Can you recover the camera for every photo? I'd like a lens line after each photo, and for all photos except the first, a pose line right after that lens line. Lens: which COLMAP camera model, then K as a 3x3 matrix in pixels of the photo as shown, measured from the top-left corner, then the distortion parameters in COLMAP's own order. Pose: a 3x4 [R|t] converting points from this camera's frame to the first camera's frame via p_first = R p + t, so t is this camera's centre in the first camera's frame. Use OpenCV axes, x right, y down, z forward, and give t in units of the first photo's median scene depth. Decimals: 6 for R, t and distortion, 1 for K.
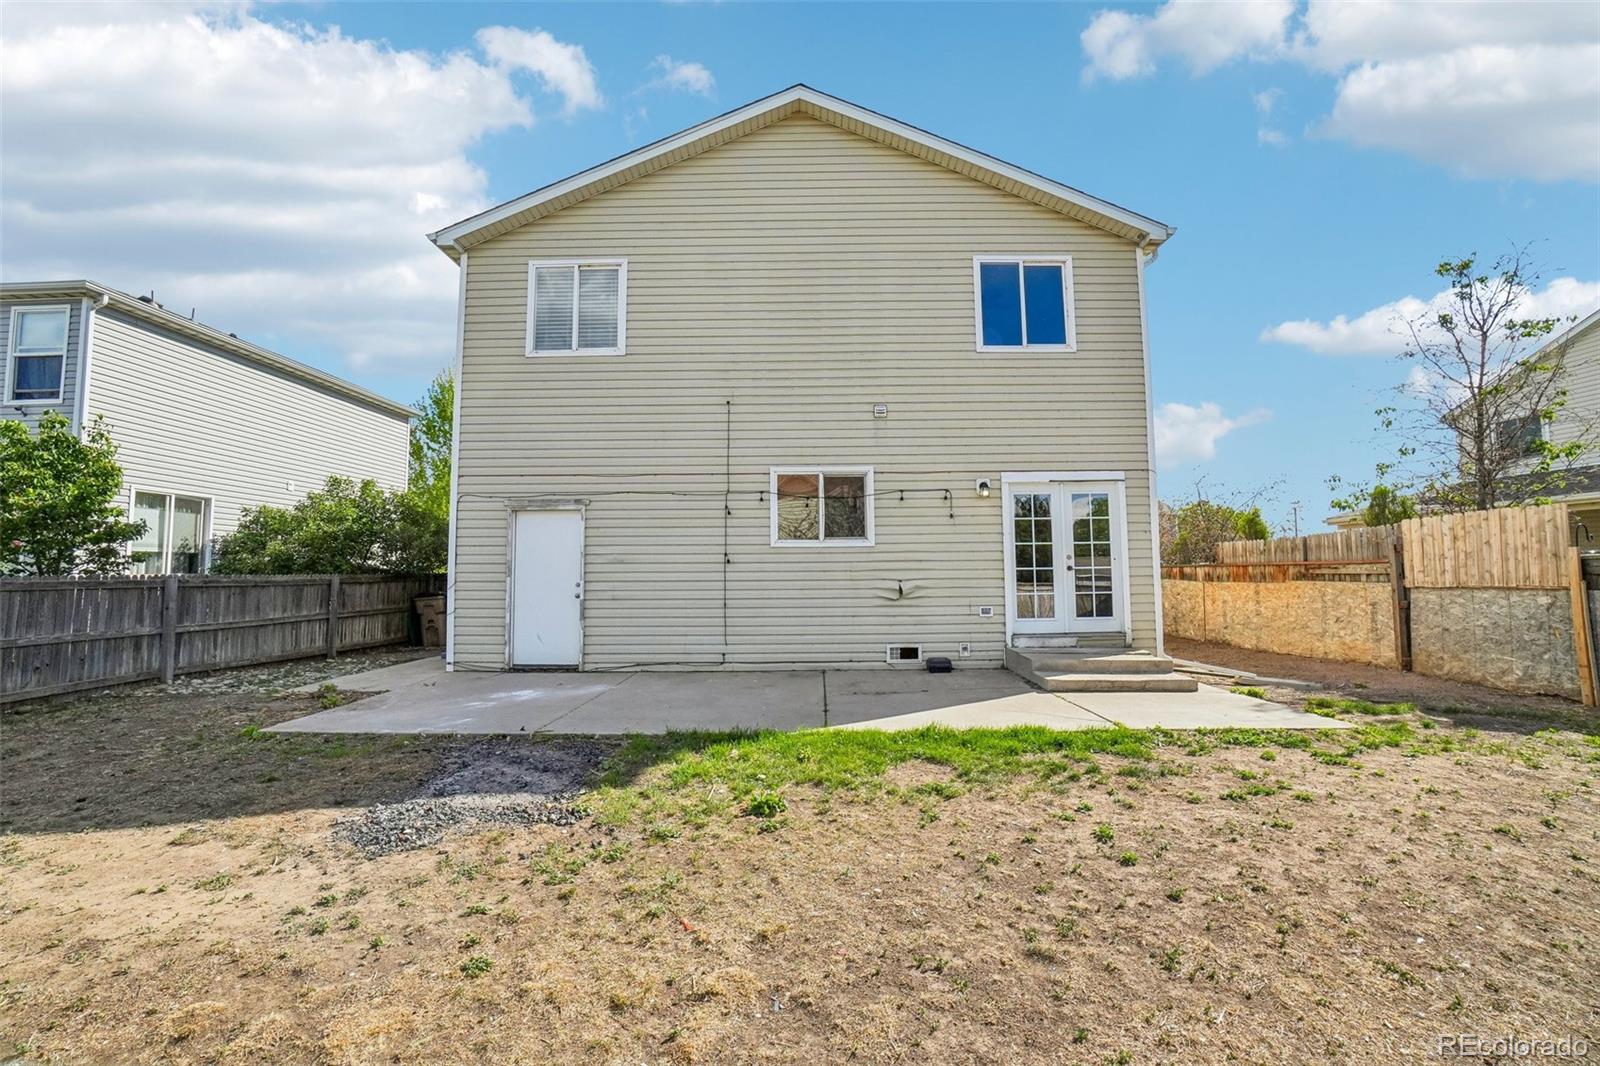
lens RADIAL K [[720.0, 0, 794.6], [0, 720.0, 520.3], [0, 0, 1]] dist [-0.068427, 0.024408]
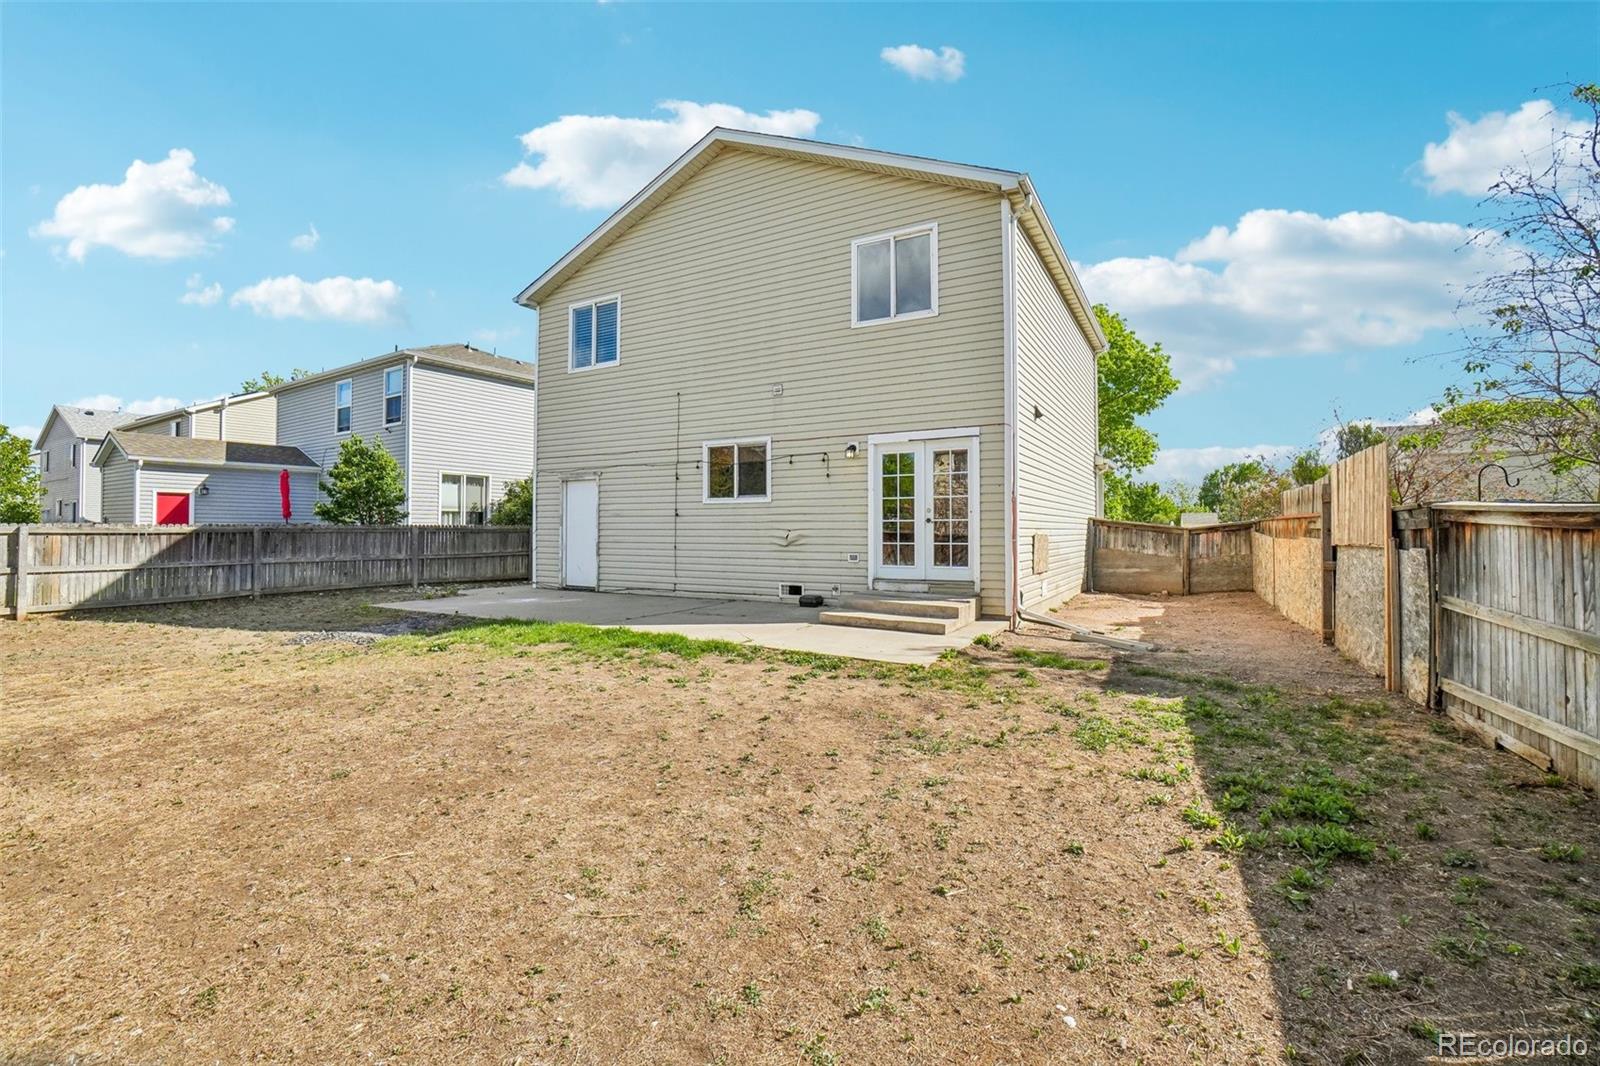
lens RADIAL K [[720.0, 0, 794.6], [0, 720.0, 520.3], [0, 0, 1]] dist [-0.068427, 0.024408]
pose [[0.866340, 0.000404, -0.499455, 0.751829], [0.030666, 0.998070, 0.053999, 0.002096], [0.498513, -0.062098, 0.864655, -0.039937]]
